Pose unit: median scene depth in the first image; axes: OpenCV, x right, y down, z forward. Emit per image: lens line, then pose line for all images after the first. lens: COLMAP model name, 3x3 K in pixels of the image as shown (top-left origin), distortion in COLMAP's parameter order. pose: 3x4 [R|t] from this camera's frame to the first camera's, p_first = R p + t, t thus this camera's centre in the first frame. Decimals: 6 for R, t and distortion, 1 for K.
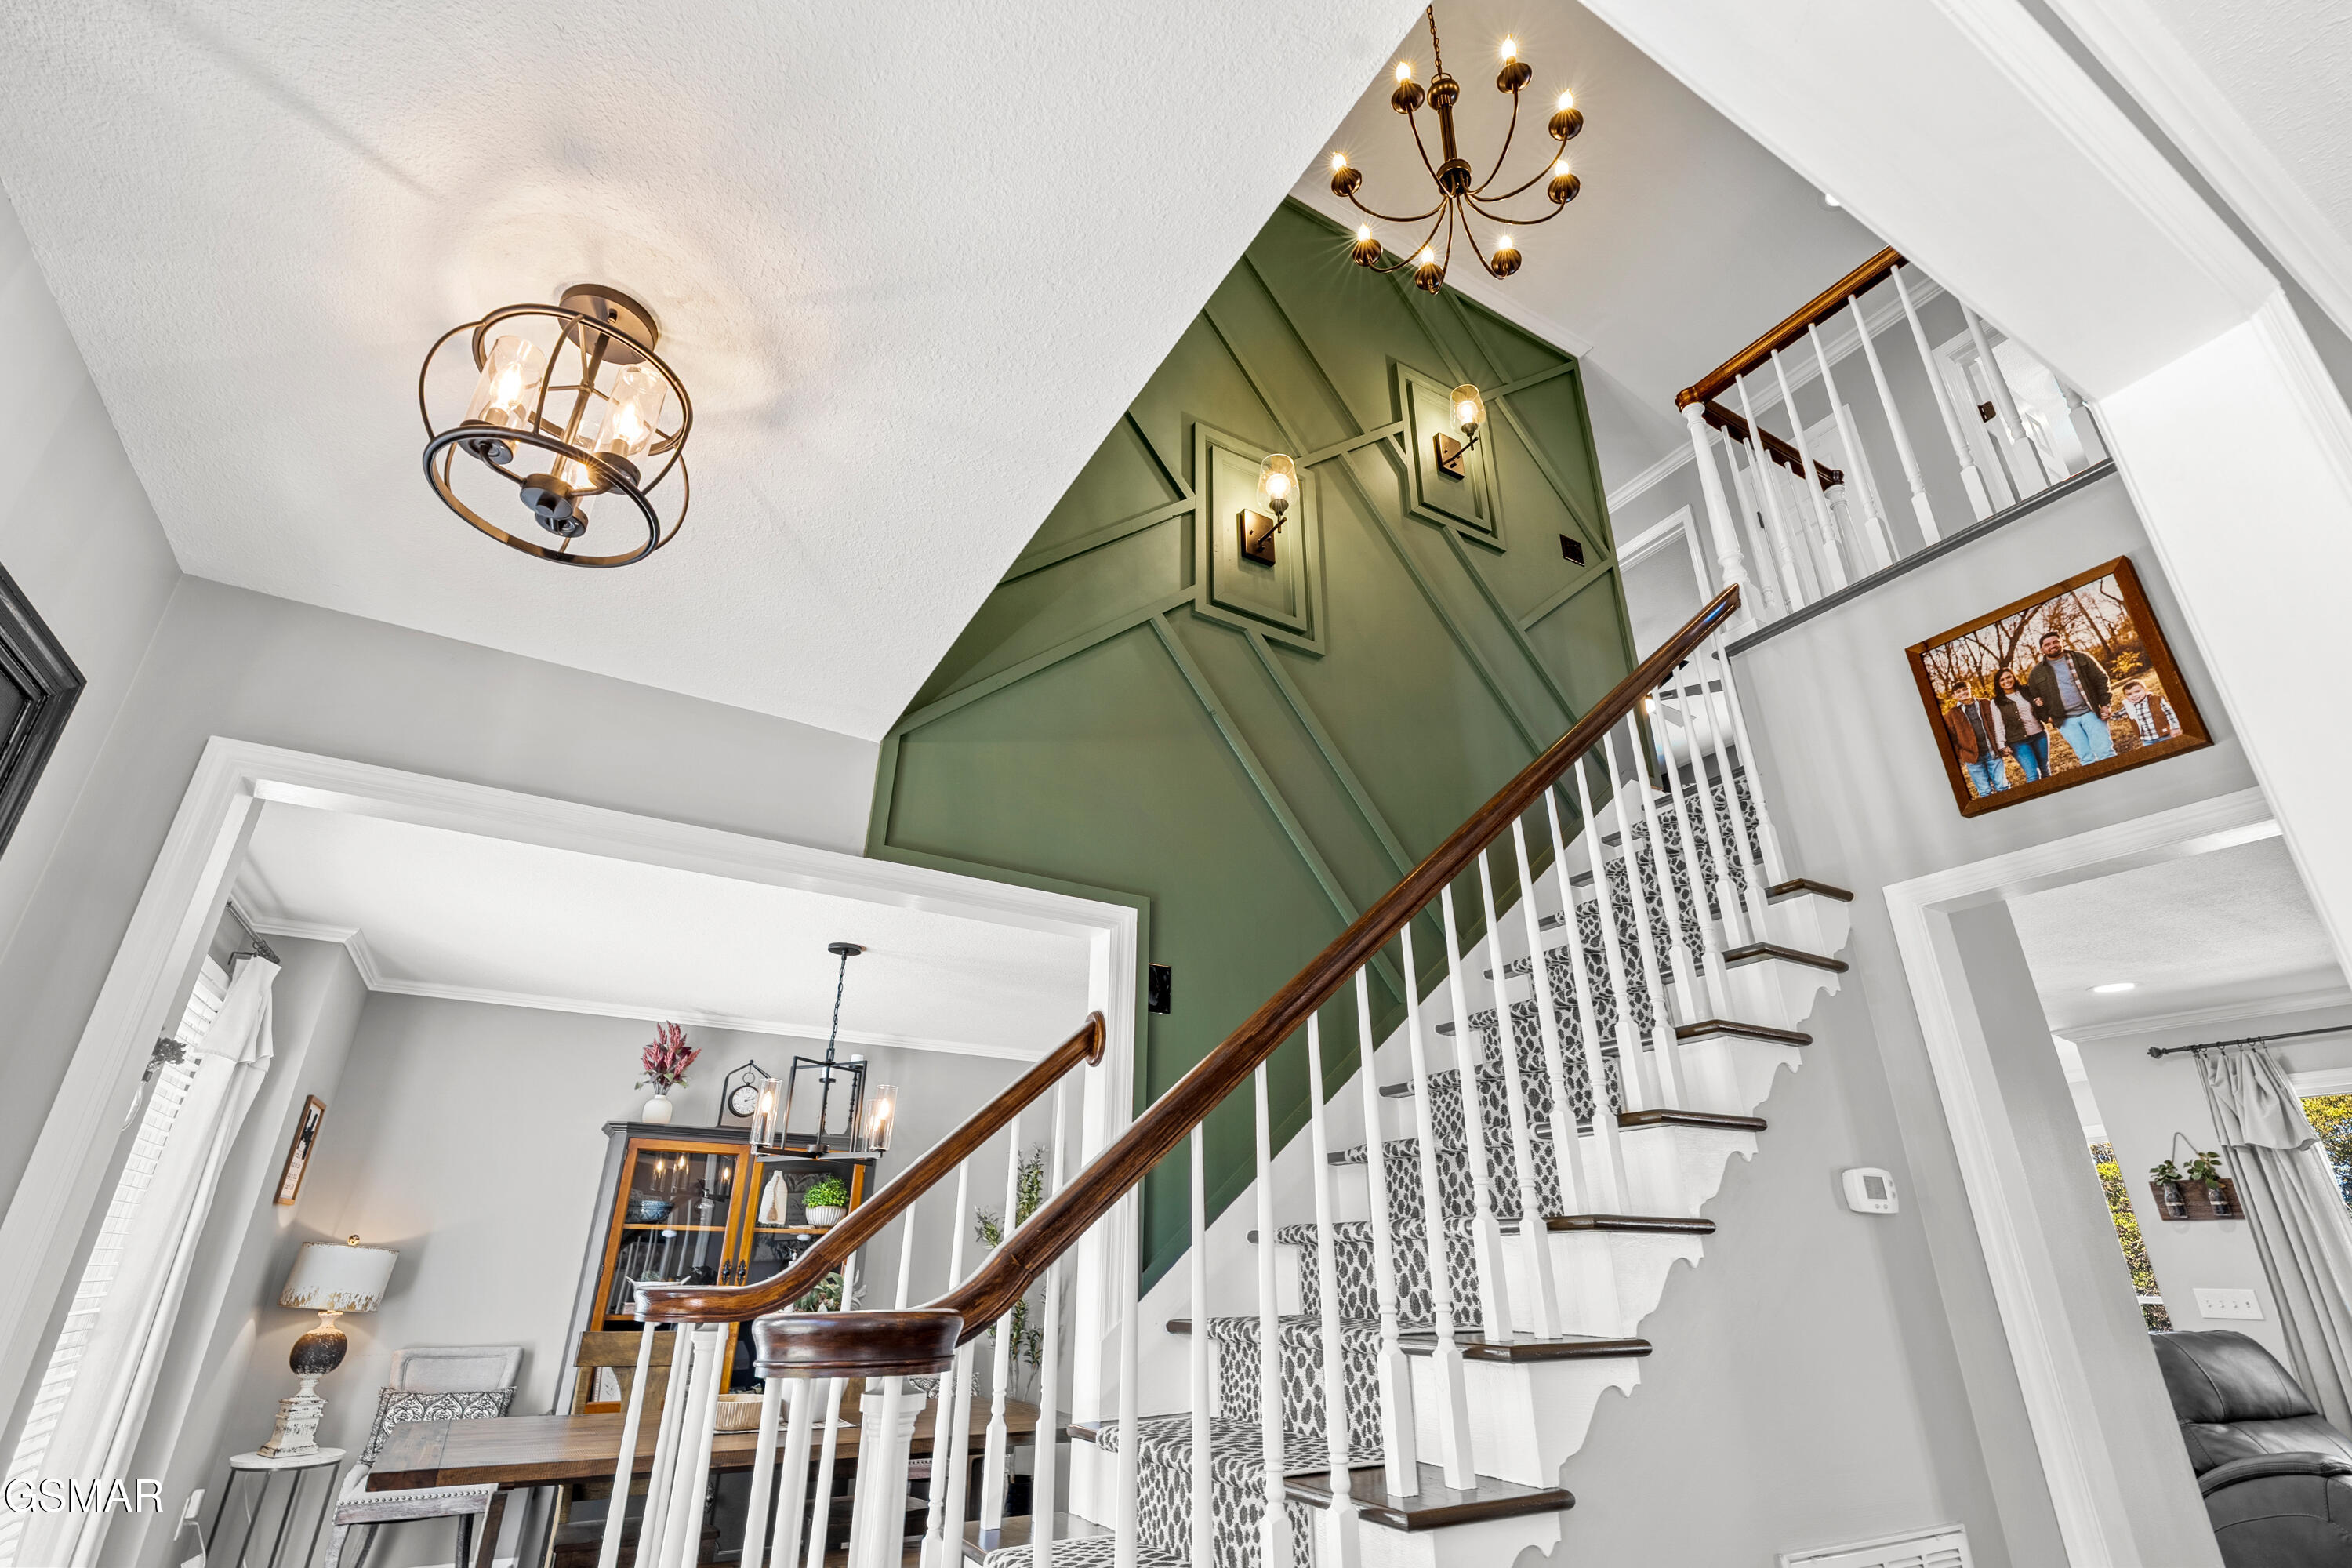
lens RADIAL K [[1078.2, 0, 1166.8], [0, 1078.2, 778.3], [0, 0, 1]] dist [-0.005250, 0.002164]
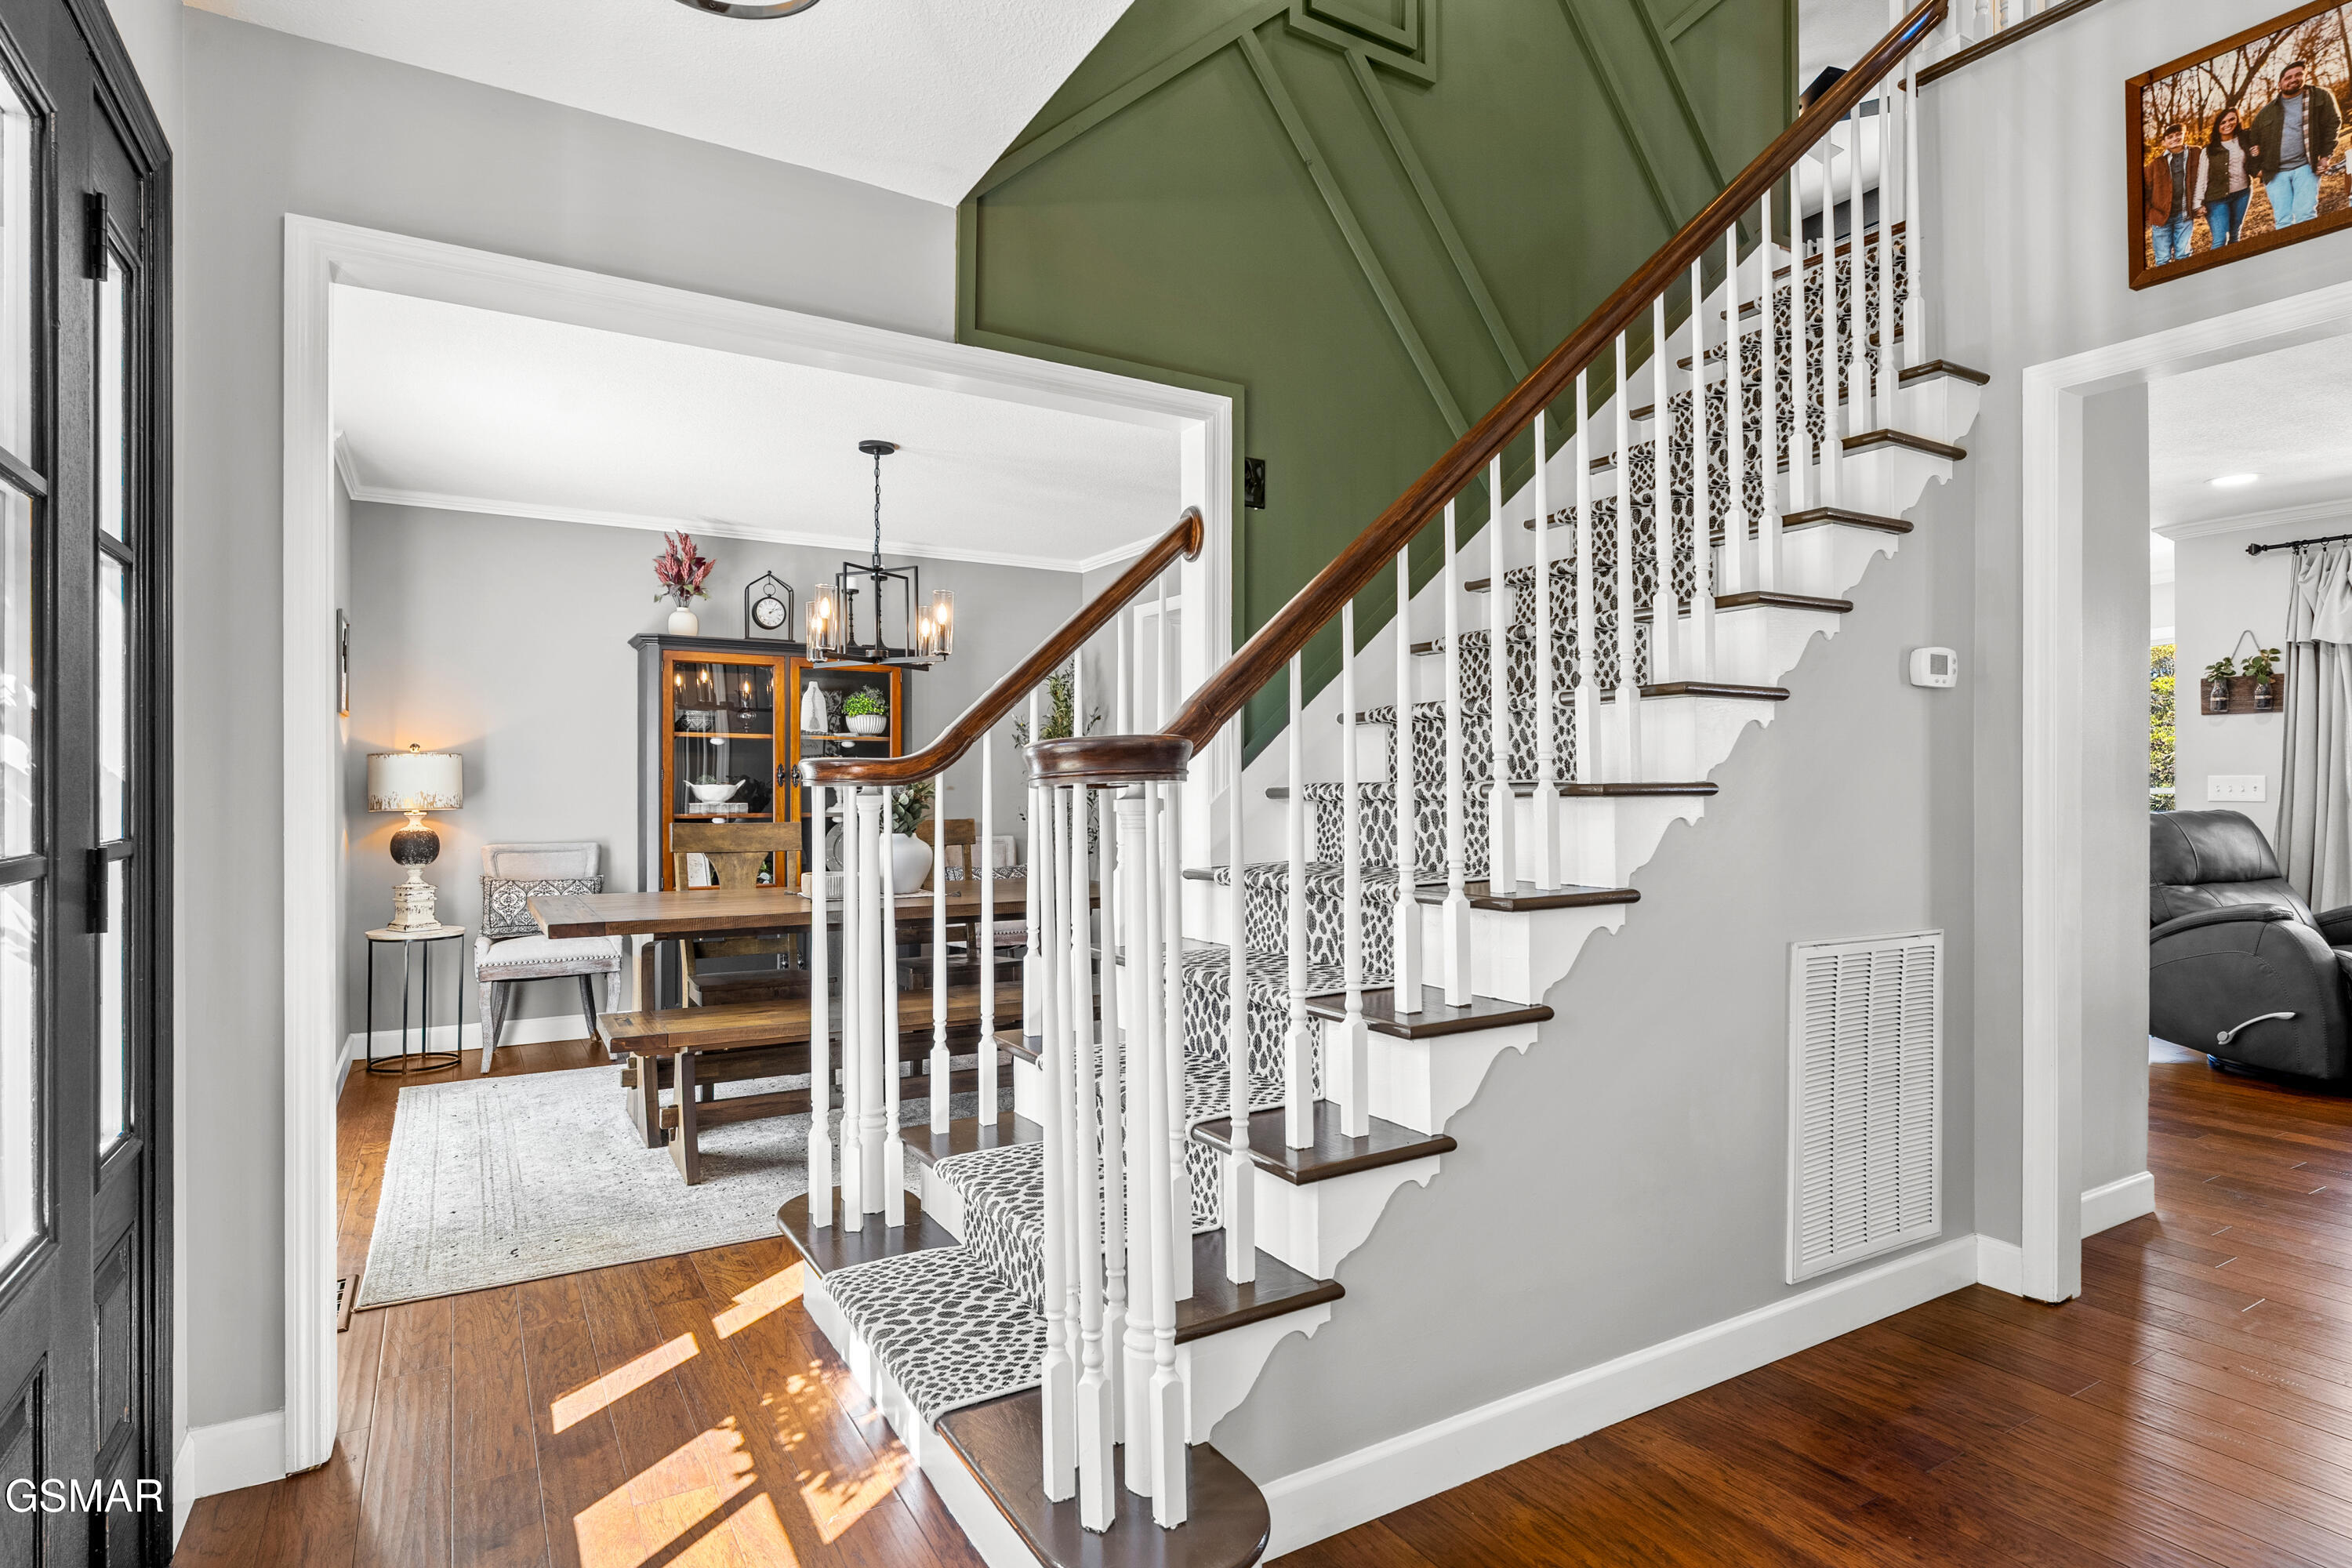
lens RADIAL K [[1219.5, 0, 1176.2], [0, 1219.5, 787.9], [0, 0, 1]] dist [-0.006746, 0.003564]
pose [[0.999924, -0.010636, 0.006253, -0.090785], [0.007082, 0.909783, 0.415023, -0.012676], [-0.010102, -0.414947, 0.909790, -0.120041]]
